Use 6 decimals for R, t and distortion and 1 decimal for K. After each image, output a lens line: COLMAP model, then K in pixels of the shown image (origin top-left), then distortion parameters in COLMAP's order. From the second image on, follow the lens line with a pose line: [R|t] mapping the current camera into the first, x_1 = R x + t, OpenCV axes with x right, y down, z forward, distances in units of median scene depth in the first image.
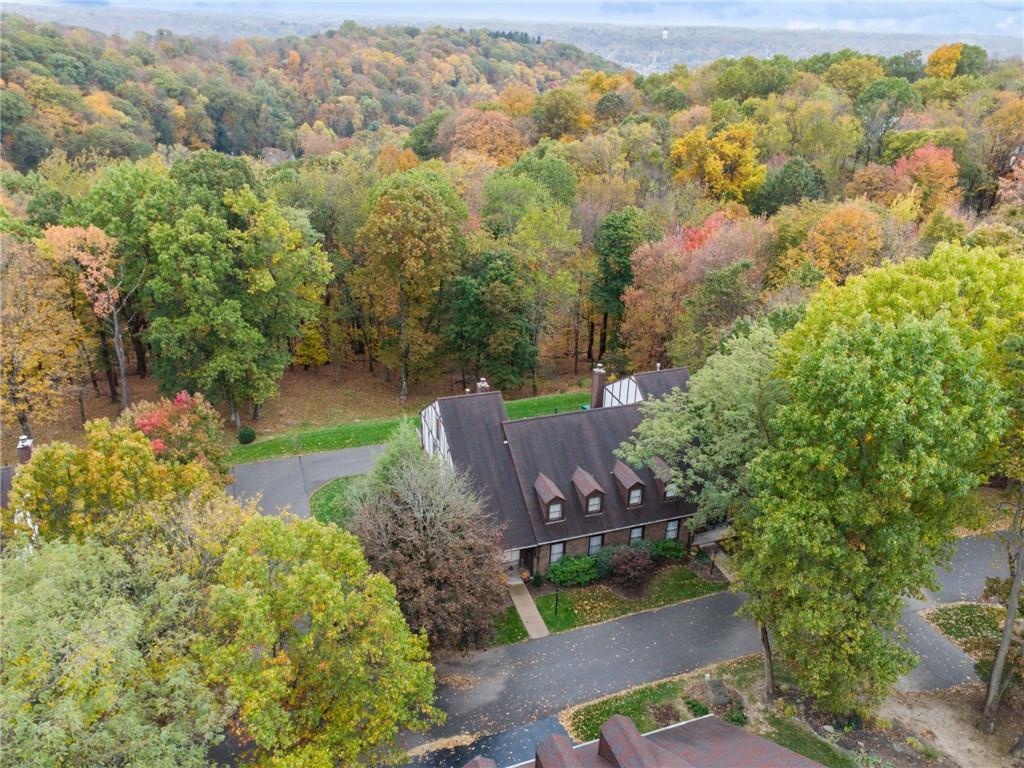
lens RADIAL K [[820.9, 0, 511.3], [0, 820.9, 384.8], [0, 0, 1]] dist [0.023840, -0.026392]
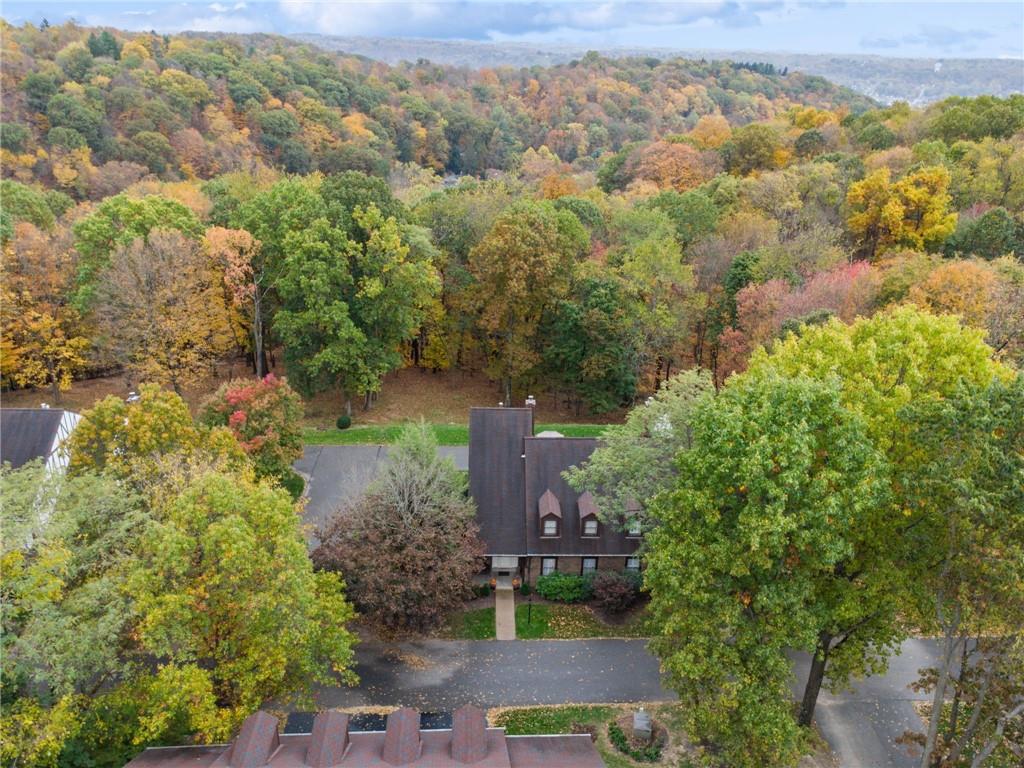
lens RADIAL K [[820.9, 0, 511.6], [0, 820.9, 382.7], [0, 0, 1]] dist [0.023840, -0.026392]
pose [[0.952229, 0.120290, -0.280694, 0.120119], [-0.128856, 0.991588, -0.012191, -0.004380], [0.276867, 0.047777, 0.959720, -0.013447]]
